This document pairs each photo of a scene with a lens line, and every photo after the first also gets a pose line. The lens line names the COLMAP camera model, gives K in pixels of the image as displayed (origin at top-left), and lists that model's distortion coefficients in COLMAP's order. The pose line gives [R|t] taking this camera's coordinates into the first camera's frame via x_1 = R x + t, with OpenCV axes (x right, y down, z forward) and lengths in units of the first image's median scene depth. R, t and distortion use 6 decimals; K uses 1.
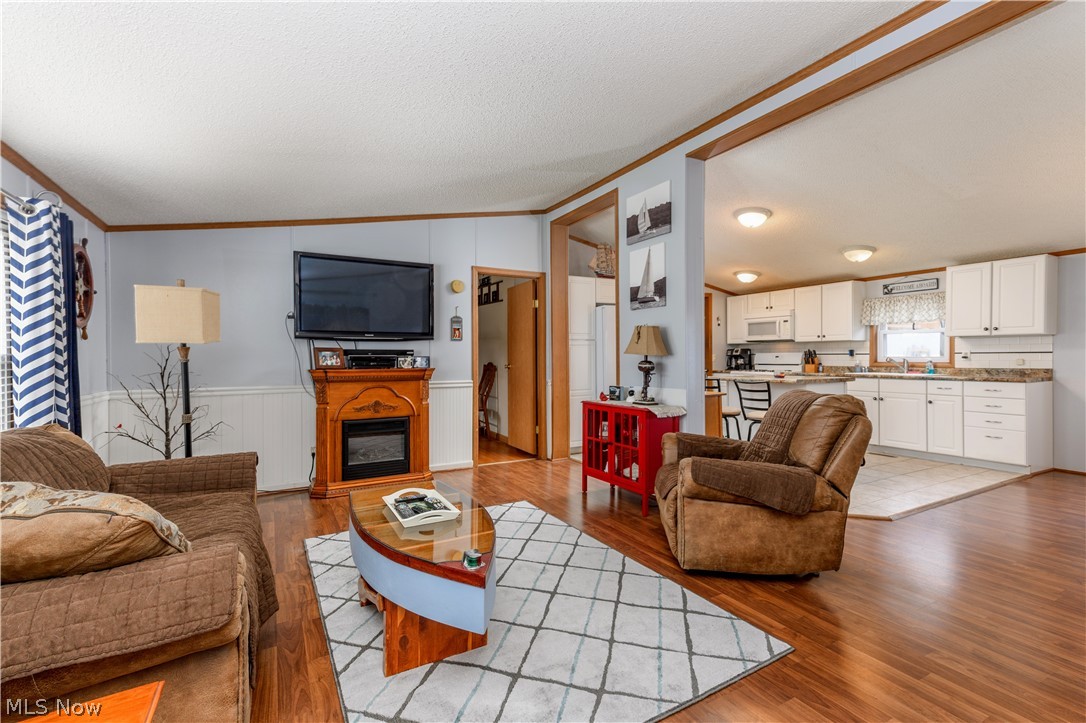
lens RADIAL K [[481.2, 0, 533.0], [0, 481.2, 365.1], [0, 0, 1]] dist [0.005559, 0.000530]
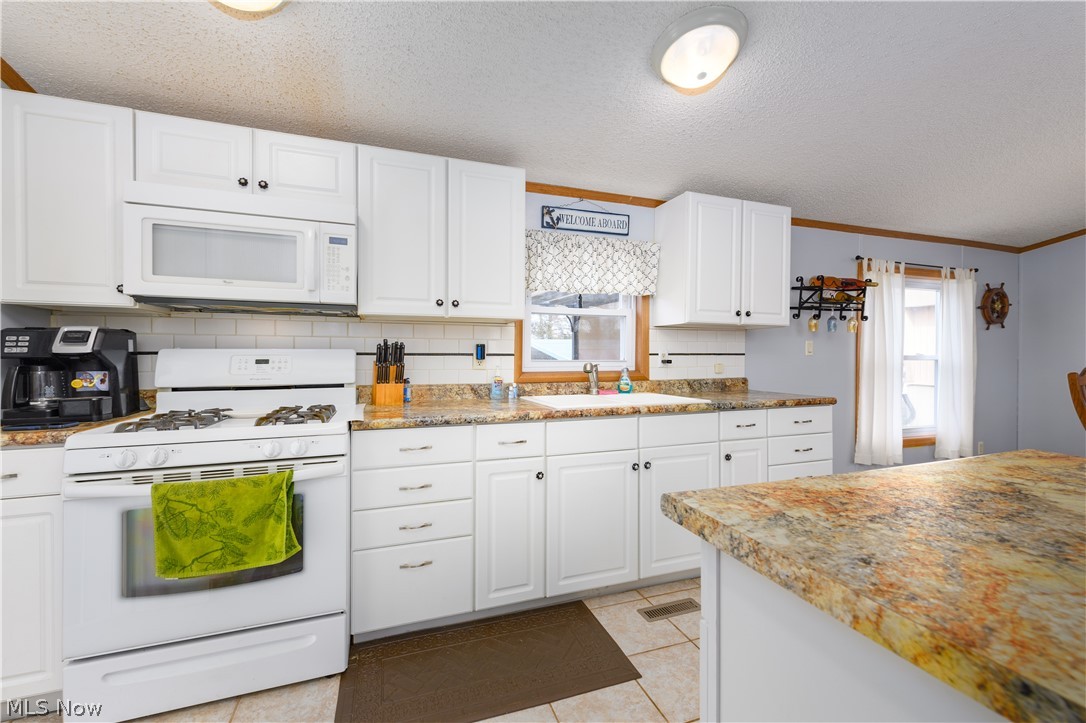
lens RADIAL K [[446.6, 0, 540.3], [0, 446.6, 356.3], [0, 0, 1]] dist [0.014108, -0.000358]
pose [[0.116430, 0.001981, 0.993197, 0.284341], [0.016716, 0.999852, -0.003954, -0.019037], [-0.993058, 0.017063, 0.116380, 0.904400]]
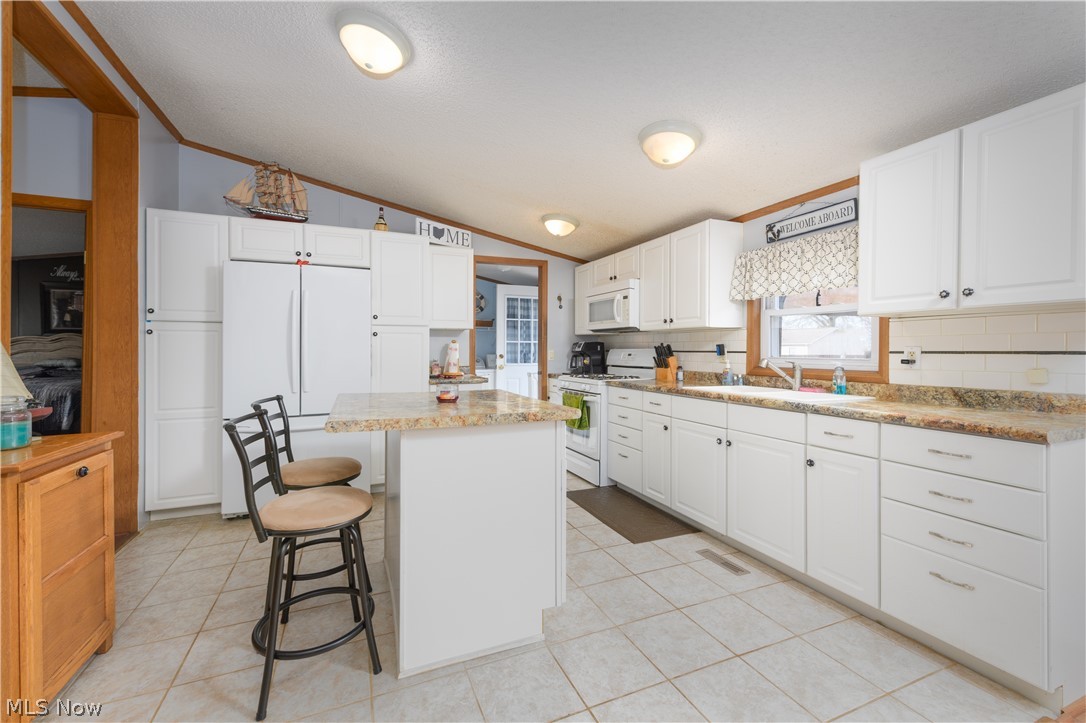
lens RADIAL K [[446.6, 0, 512.2], [0, 446.6, 353.4], [0, 0, 1]] dist [0.014108, -0.000358]
pose [[0.994302, 0.015235, -0.105505, 0.470928], [-0.016778, 0.999765, -0.013758, -0.009817], [0.105271, 0.015450, 0.994324, 0.446067]]
